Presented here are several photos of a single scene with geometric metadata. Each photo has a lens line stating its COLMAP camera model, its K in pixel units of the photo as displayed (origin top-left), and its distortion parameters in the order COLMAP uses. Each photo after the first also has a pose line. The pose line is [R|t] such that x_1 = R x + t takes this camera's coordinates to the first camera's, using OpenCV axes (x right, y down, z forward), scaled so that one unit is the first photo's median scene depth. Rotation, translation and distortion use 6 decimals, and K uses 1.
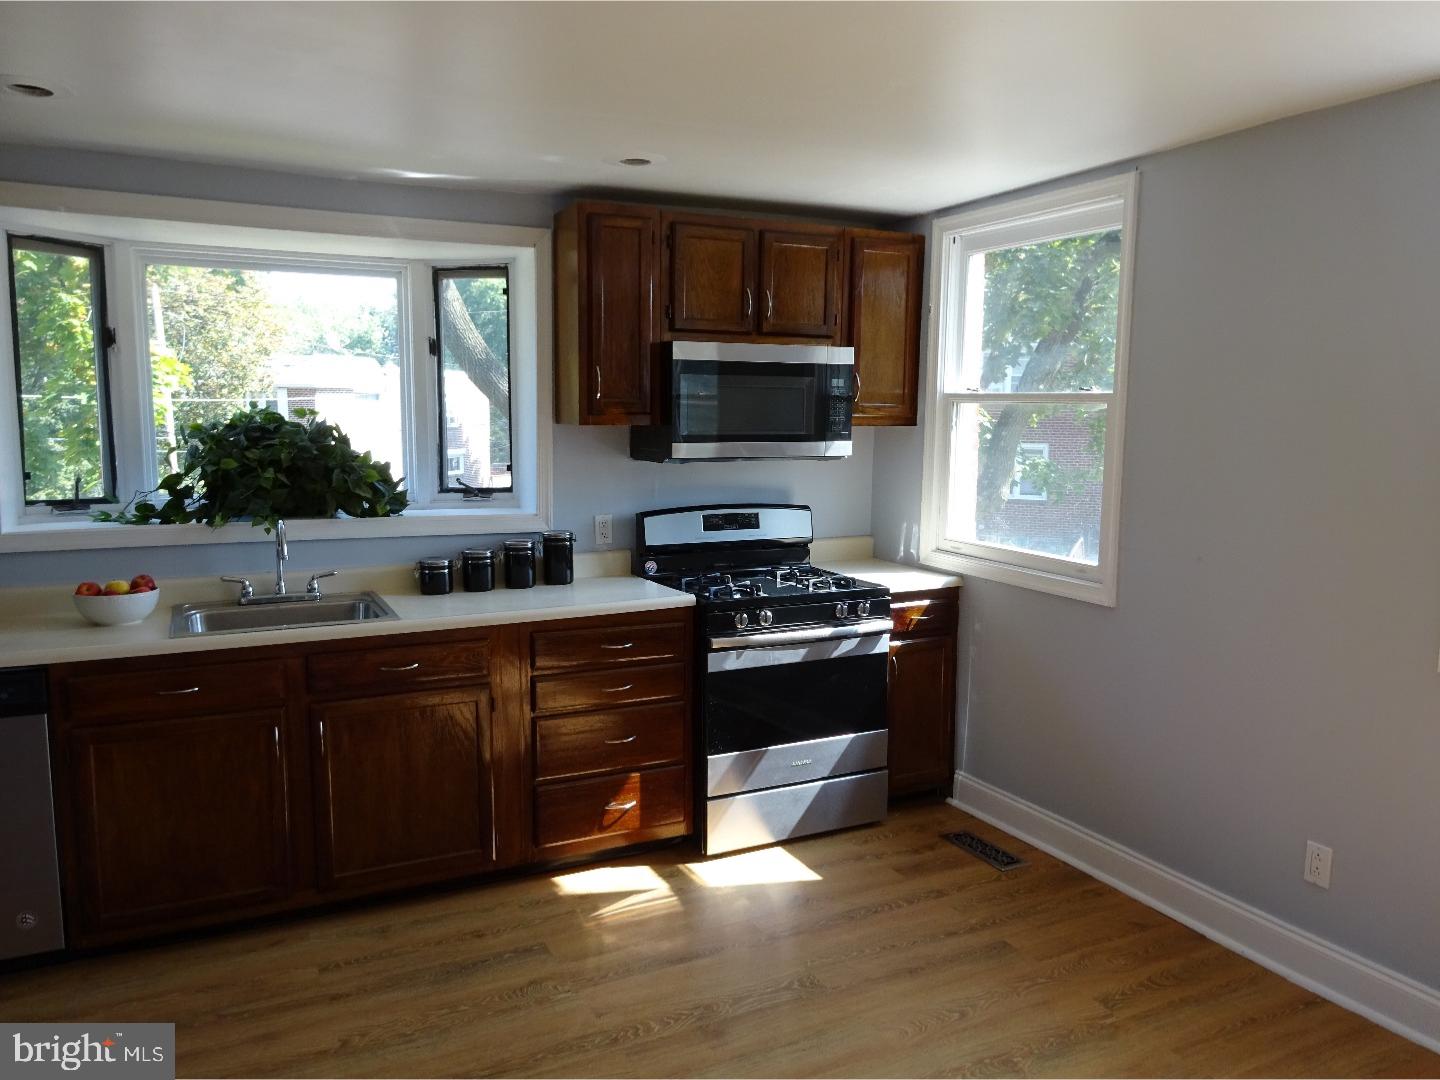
lens RADIAL K [[1046.9, 0, 720.0], [0, 1046.9, 540.0], [0, 0, 1]] dist [0.000231, 0.000497]
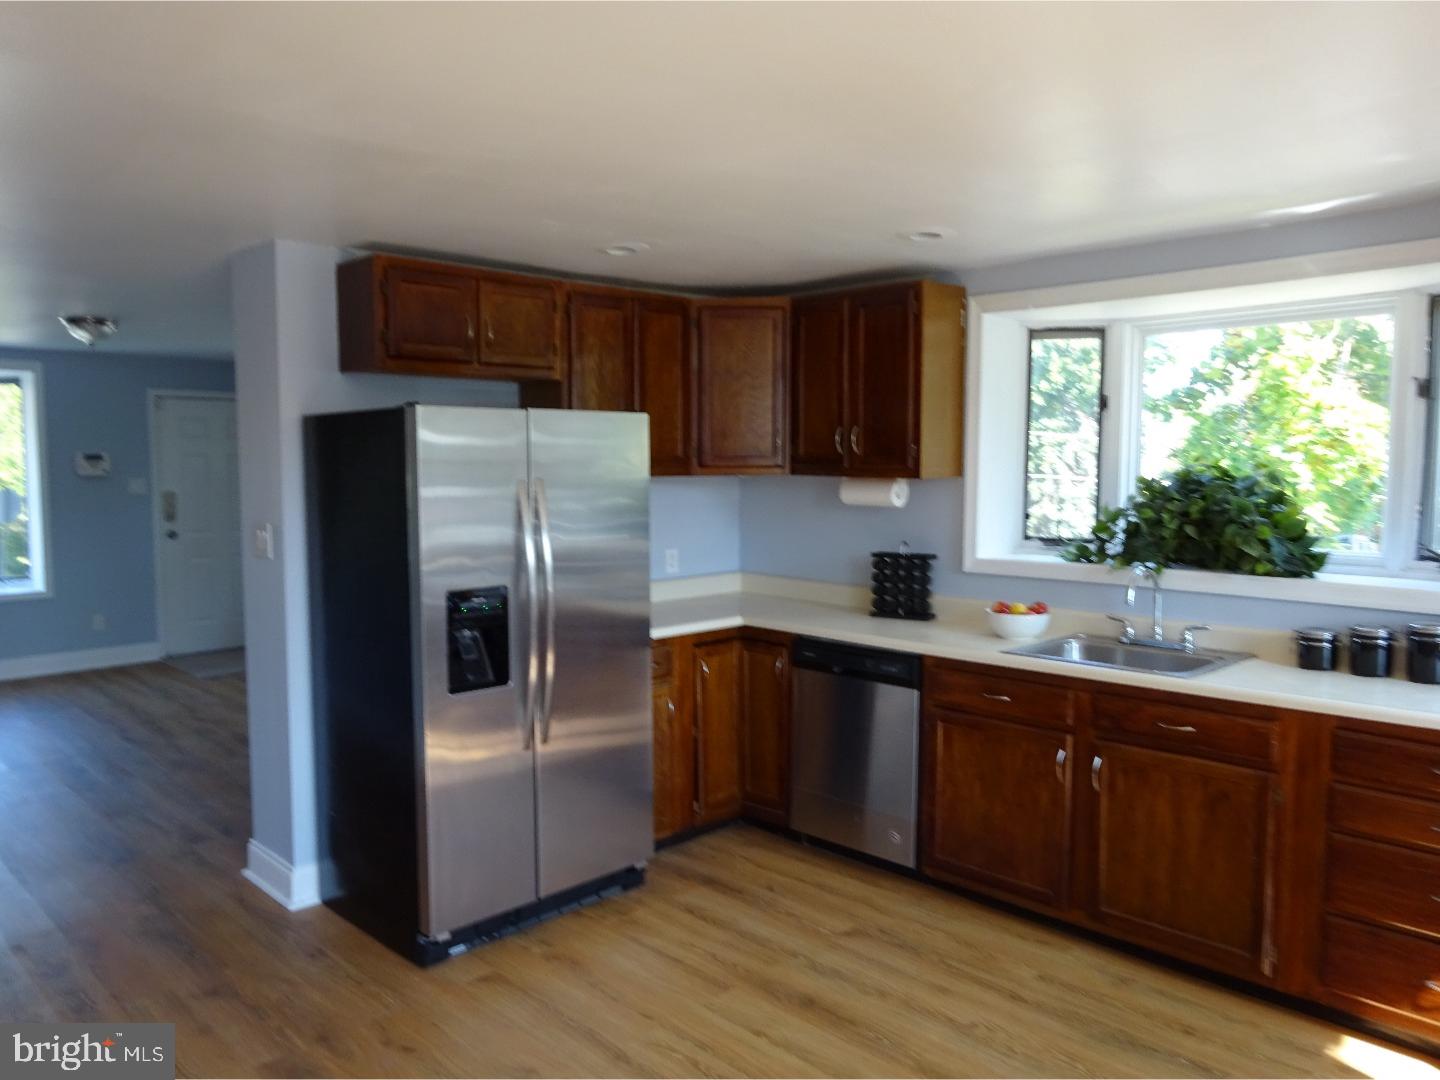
lens RADIAL K [[1061.1, 0, 720.0], [0, 1061.1, 540.0], [0, 0, 1]] dist [-0.045514, 0.004127]
pose [[0.286377, 0.060611, -0.956198, 0.461312], [-0.109685, 0.993510, 0.030126, -0.031107], [0.951818, 0.096253, 0.291166, 0.277702]]
